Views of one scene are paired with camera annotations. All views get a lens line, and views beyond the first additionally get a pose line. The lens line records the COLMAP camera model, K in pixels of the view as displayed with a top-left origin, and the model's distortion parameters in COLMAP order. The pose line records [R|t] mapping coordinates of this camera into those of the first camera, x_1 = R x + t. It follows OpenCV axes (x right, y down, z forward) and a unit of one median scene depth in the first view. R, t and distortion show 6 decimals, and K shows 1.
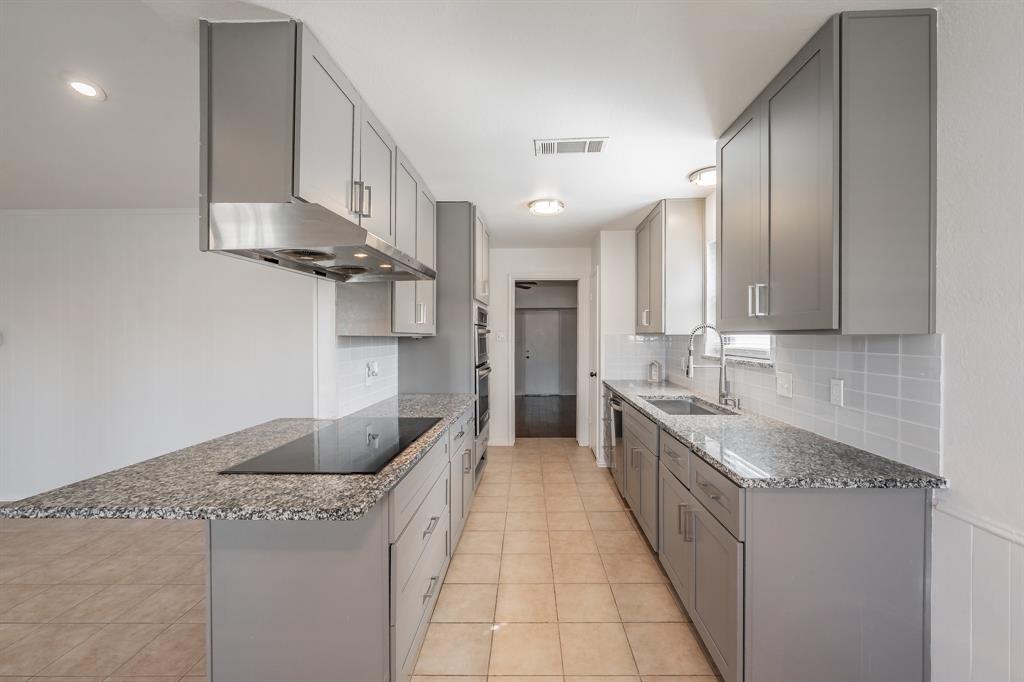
lens RADIAL K [[411.6, 0, 530.5], [0, 411.6, 339.1], [0, 0, 1]] dist [0.000157, -0.000340]
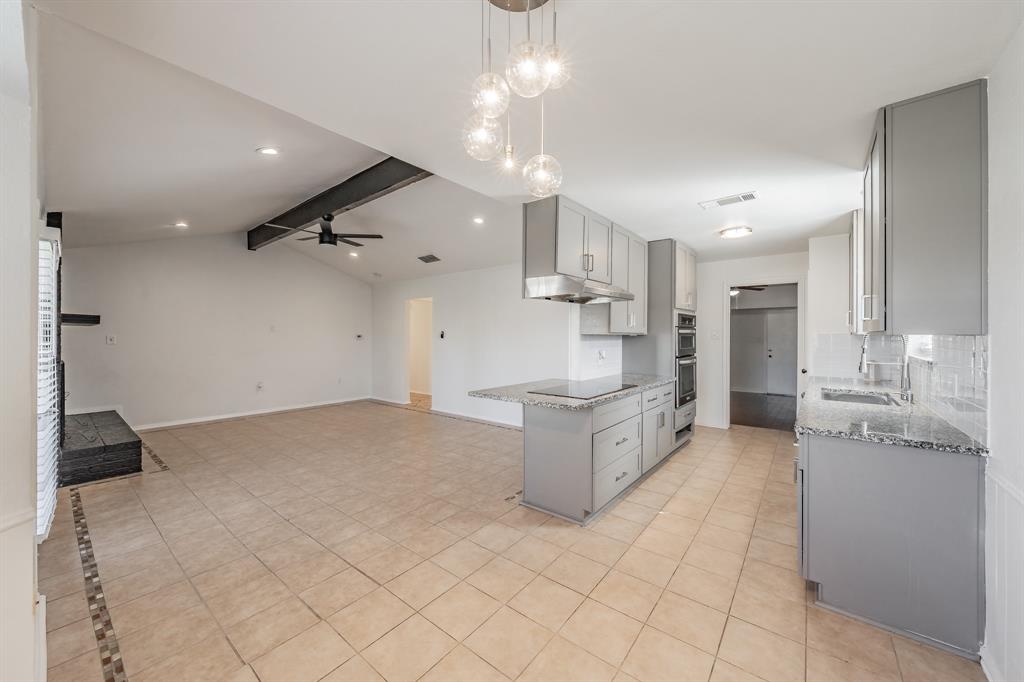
lens RADIAL K [[369.7, 0, 515.9], [0, 369.7, 337.8], [0, 0, 1]] dist [0.001493, 0.000076]
pose [[0.782555, 0.009810, -0.622504, 0.295035], [-0.009206, 0.999949, 0.004185, 0.002677], [0.622513, 0.002456, 0.782606, -0.407793]]
